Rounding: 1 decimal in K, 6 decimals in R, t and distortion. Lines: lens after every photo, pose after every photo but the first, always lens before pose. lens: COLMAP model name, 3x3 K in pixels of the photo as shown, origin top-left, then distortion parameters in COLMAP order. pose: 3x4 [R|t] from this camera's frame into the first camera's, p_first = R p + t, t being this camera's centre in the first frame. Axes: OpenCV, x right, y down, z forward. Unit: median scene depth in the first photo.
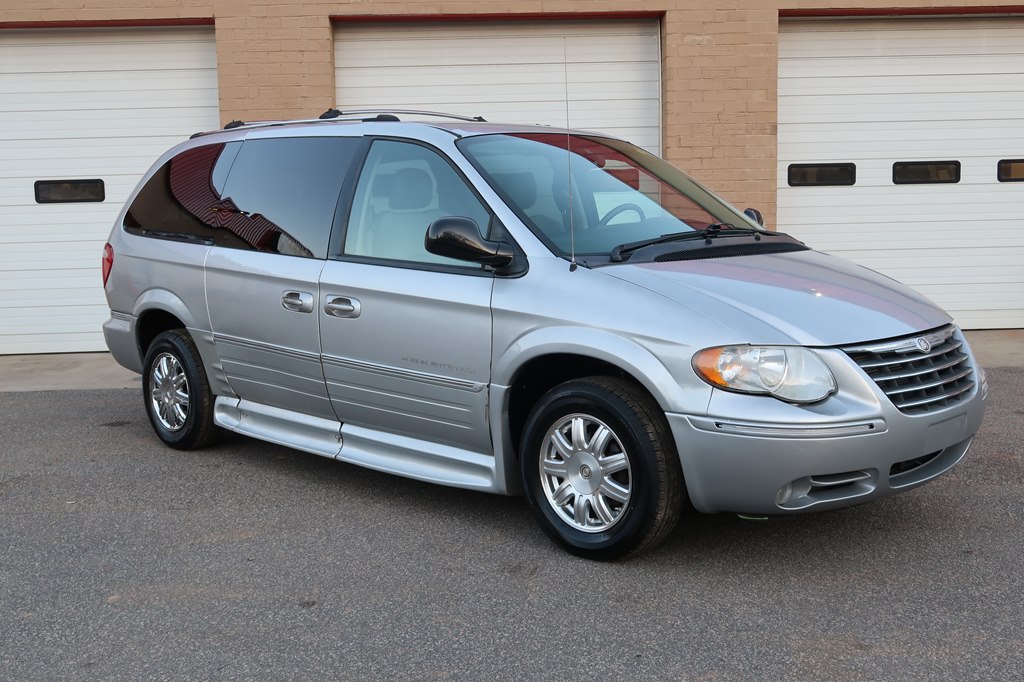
lens RADIAL K [[1129.6, 0, 511.0], [0, 1129.6, 340.0], [0, 0, 1]] dist [0.006258, 0.006452]
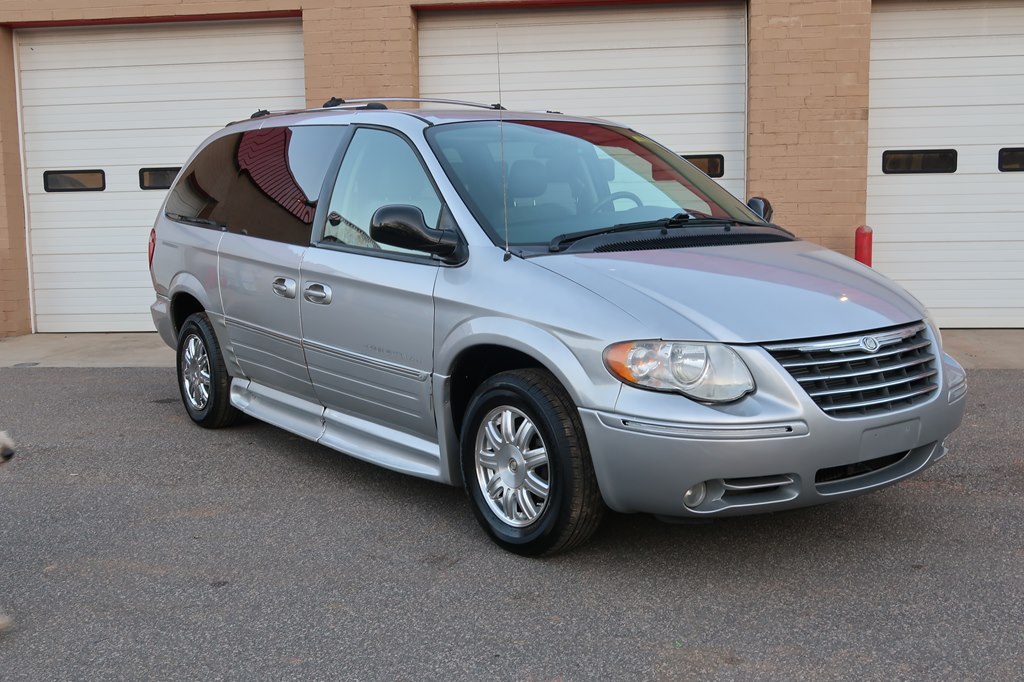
lens RADIAL K [[1122.9, 0, 511.0], [0, 1122.9, 341.0], [0, 0, 1]] dist [0.002158, 0.009178]
pose [[0.988537, 0.022704, -0.149259, 0.197921], [-0.020731, 0.999676, 0.014762, -0.005521], [0.149546, -0.011498, 0.988688, 0.032289]]
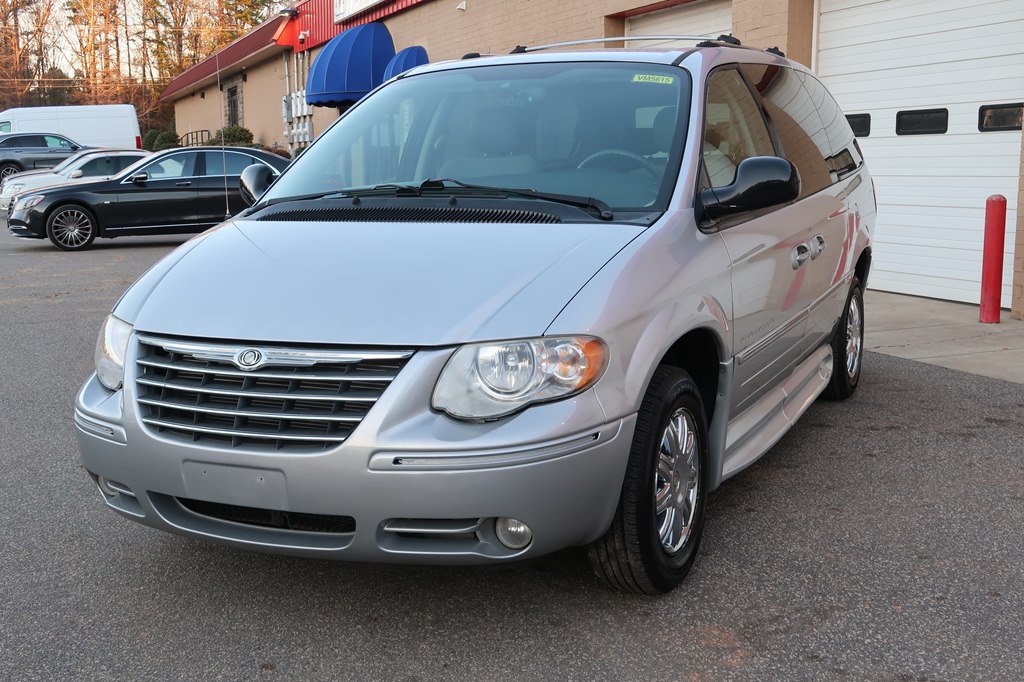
lens RADIAL K [[1191.4, 0, 510.2], [0, 1191.4, 338.8], [0, 0, 1]] dist [0.014114, -0.003621]
pose [[0.338417, 0.157452, -0.927730, 1.057109], [-0.103489, 0.986149, 0.129616, -0.116385], [0.935288, 0.052145, 0.350025, 0.837879]]
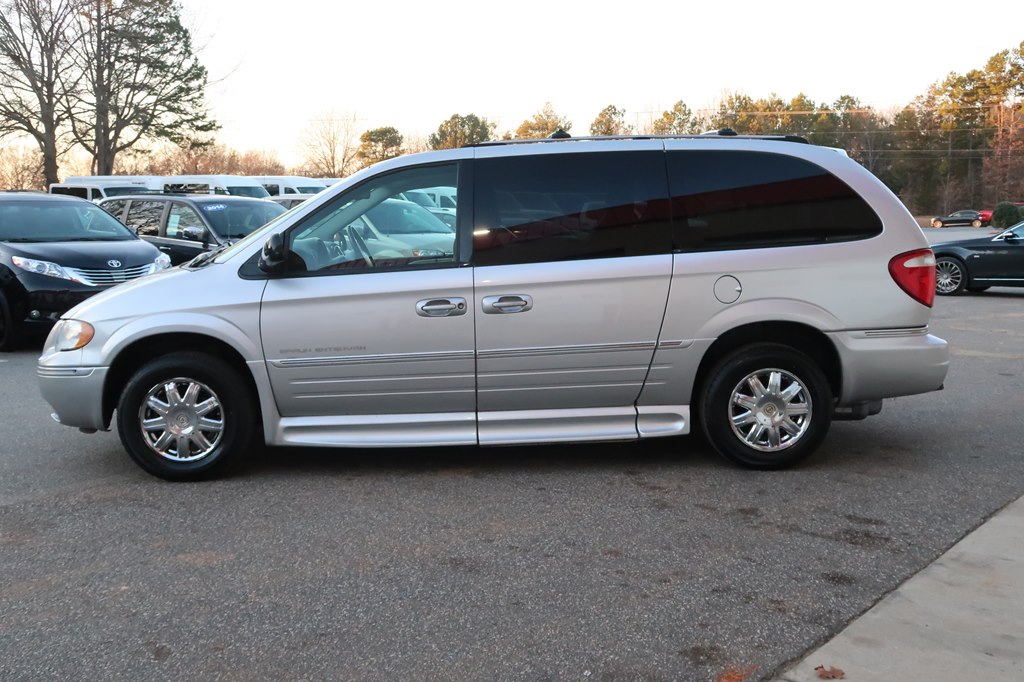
lens RADIAL K [[1086.5, 0, 583.6], [0, 1086.5, 342.5], [0, 0, 1]] dist [0.012453, -0.013731]
pose [[-0.688546, 0.104512, -0.717622, 0.936881], [-0.063466, 0.977080, 0.203193, -0.304687], [0.722410, 0.185453, -0.666131, 2.411528]]
